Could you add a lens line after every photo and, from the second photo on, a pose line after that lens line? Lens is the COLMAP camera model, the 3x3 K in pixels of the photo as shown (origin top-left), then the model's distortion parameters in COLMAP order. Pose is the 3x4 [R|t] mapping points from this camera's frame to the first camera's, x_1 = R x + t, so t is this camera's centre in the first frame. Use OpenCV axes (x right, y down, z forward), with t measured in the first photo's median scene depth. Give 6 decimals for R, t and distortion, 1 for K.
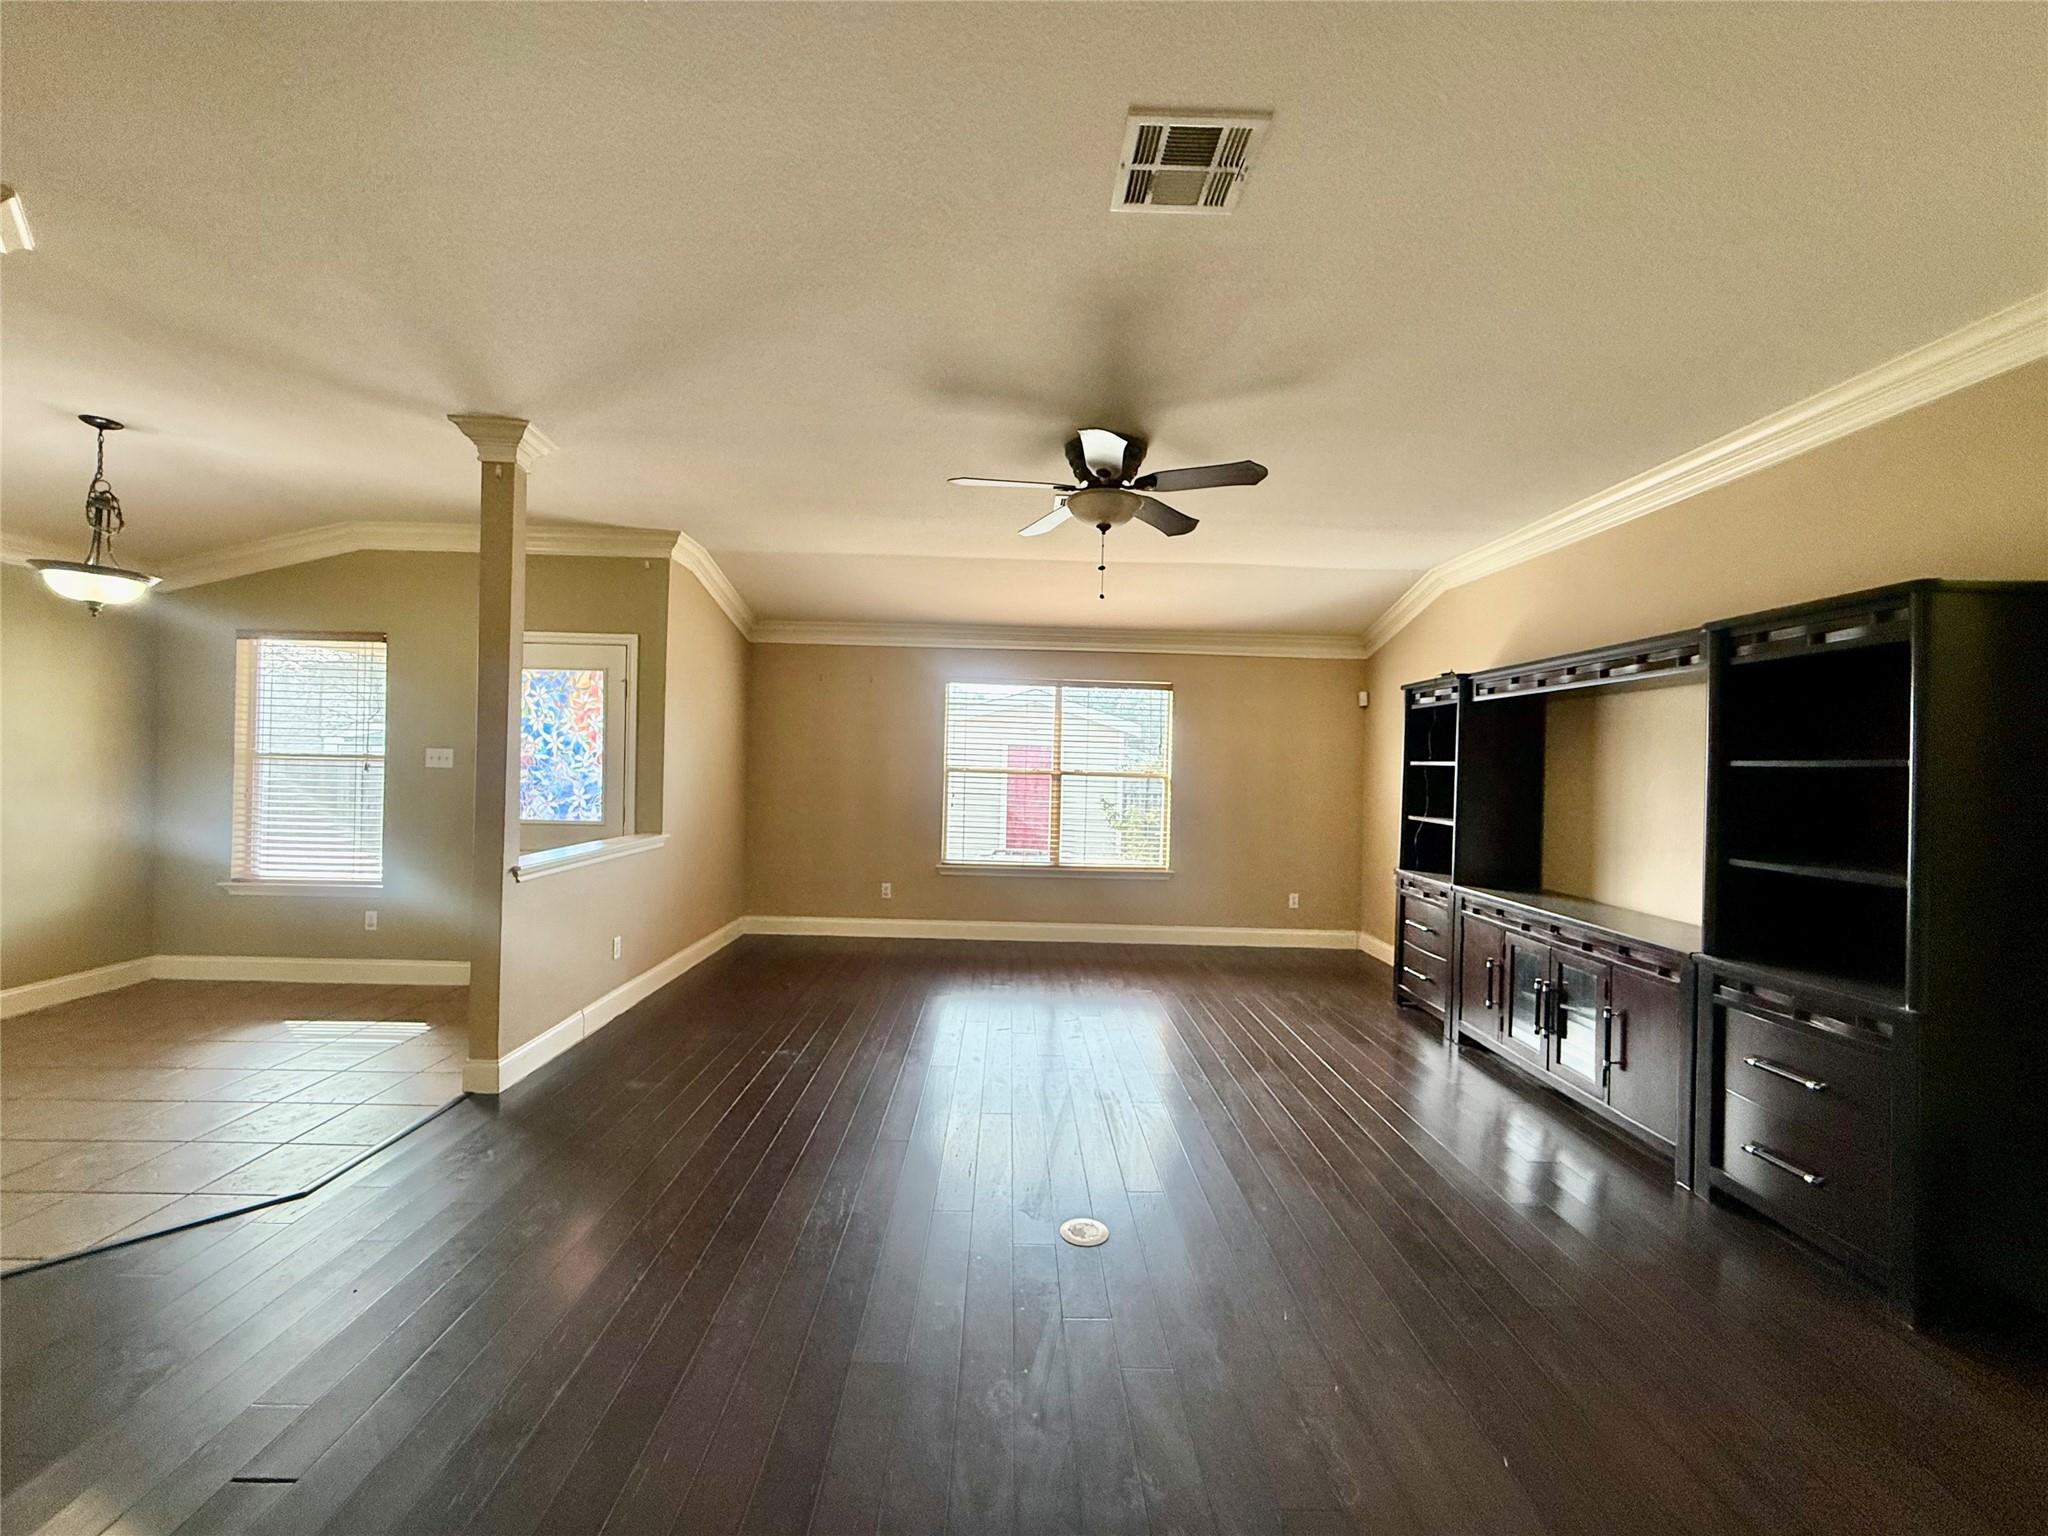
lens RADIAL K [[814.6, 0, 1019.0], [0, 814.6, 764.0], [0, 0, 1]] dist [0.000361, -0.000544]
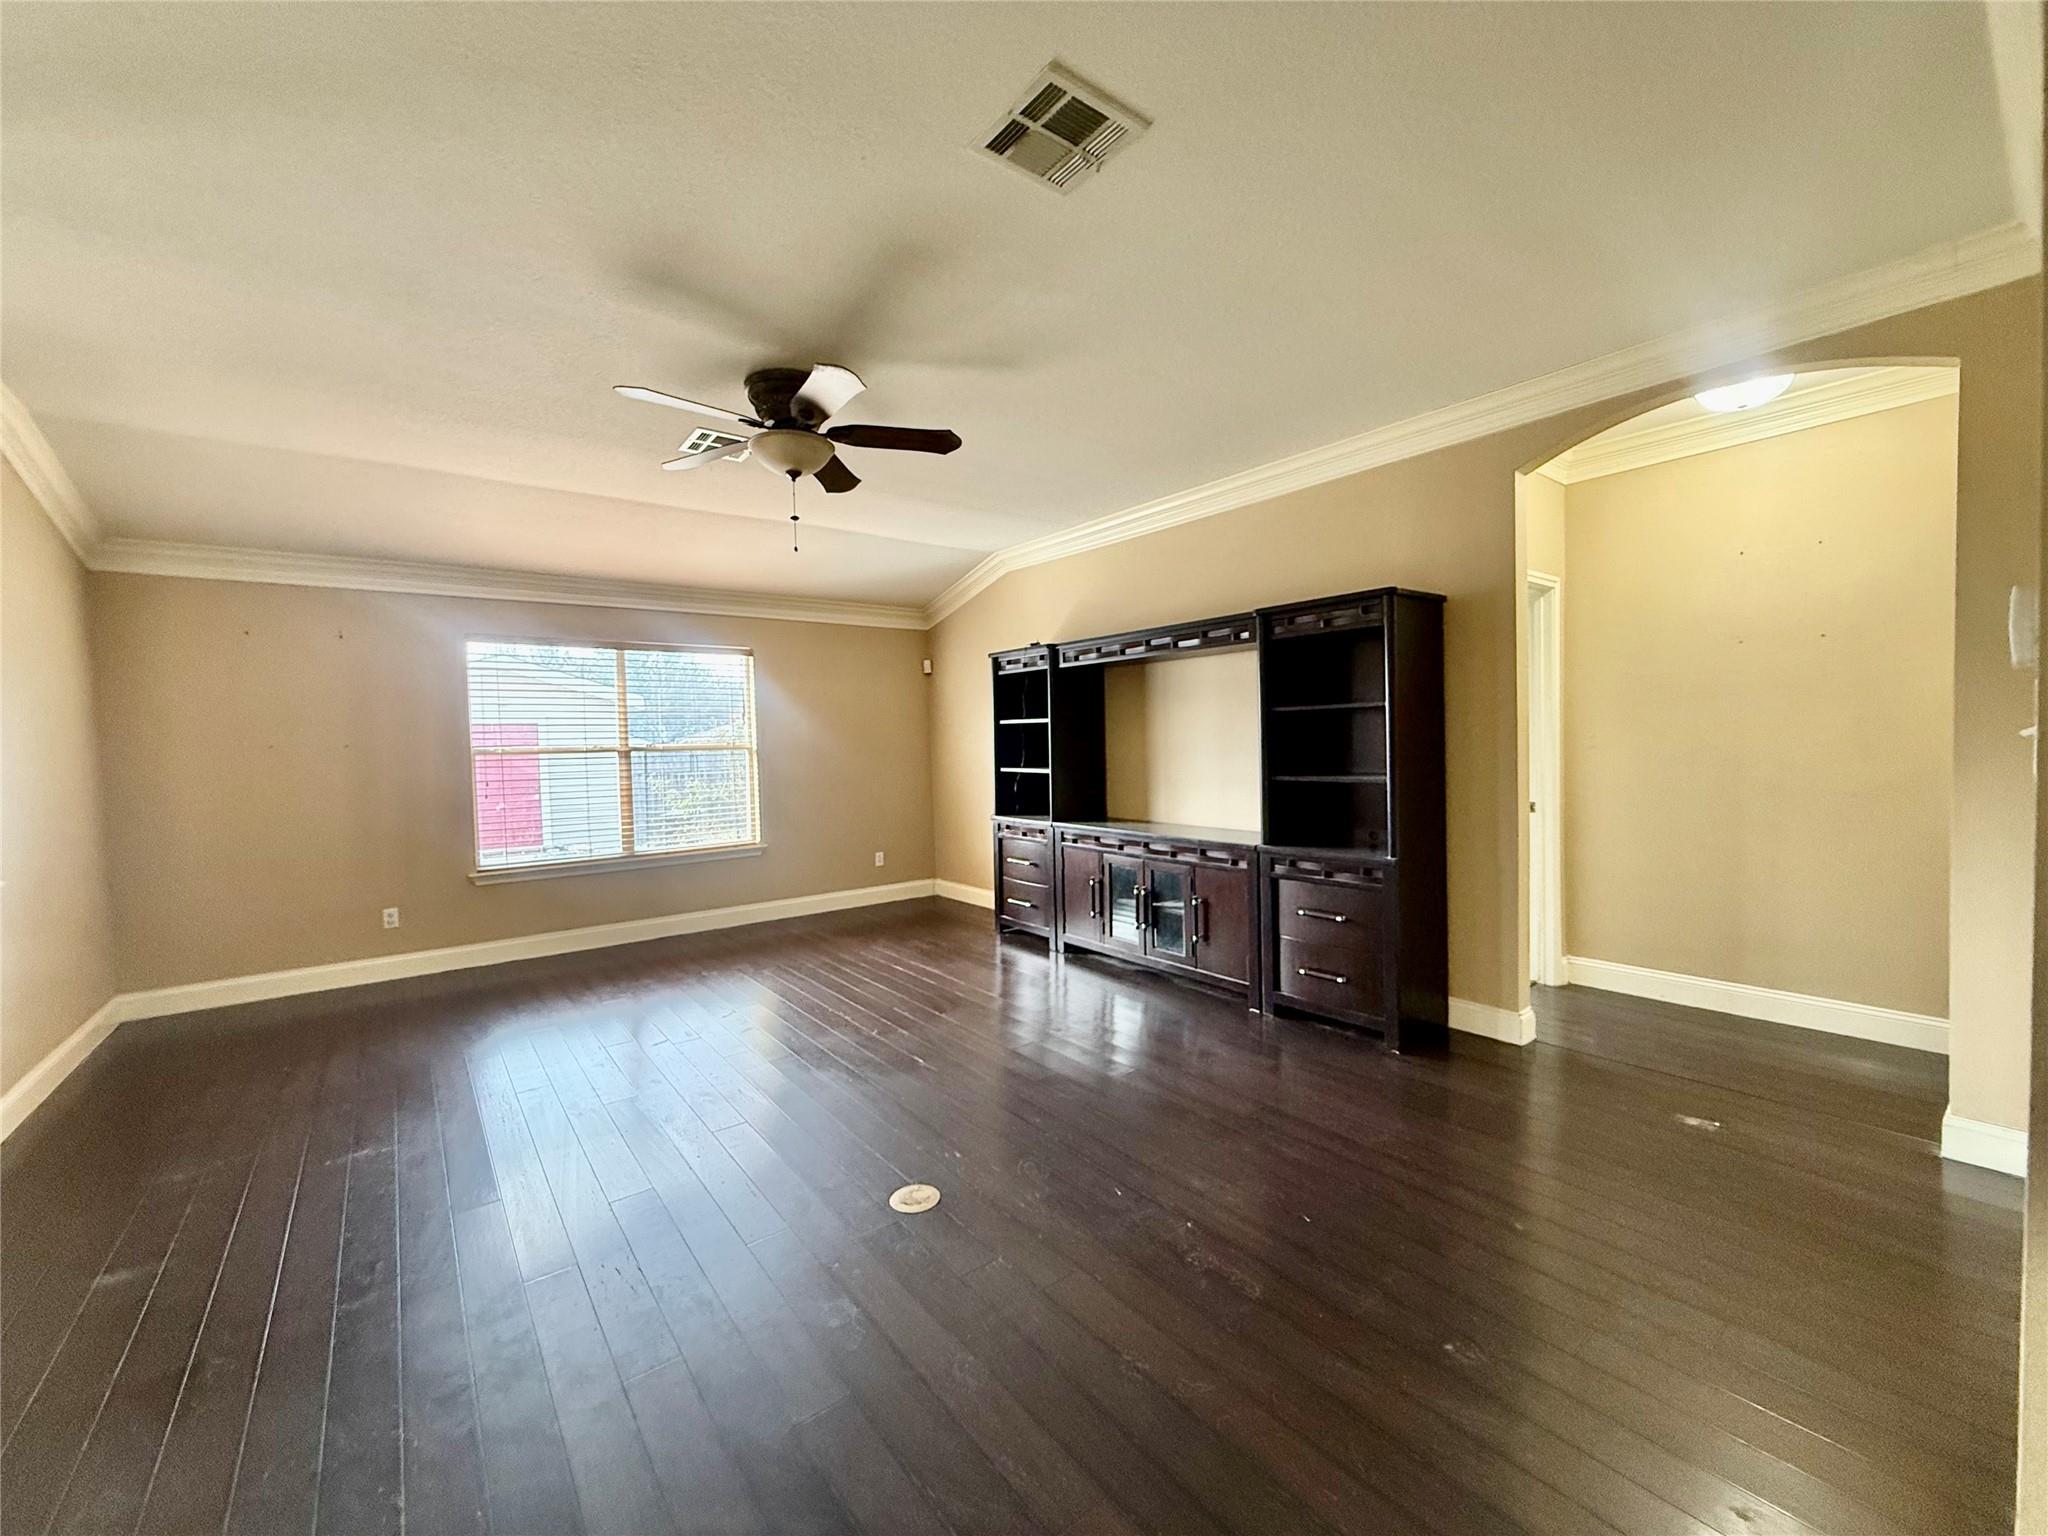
lens RADIAL K [[814.6, 0, 1019.0], [0, 814.6, 764.0], [0, 0, 1]] dist [0.000361, -0.000544]
pose [[0.797231, -0.063383, 0.600337, -0.219939], [0.043095, 0.997911, 0.048128, 0.004310], [-0.602134, -0.012498, 0.798297, 0.083541]]
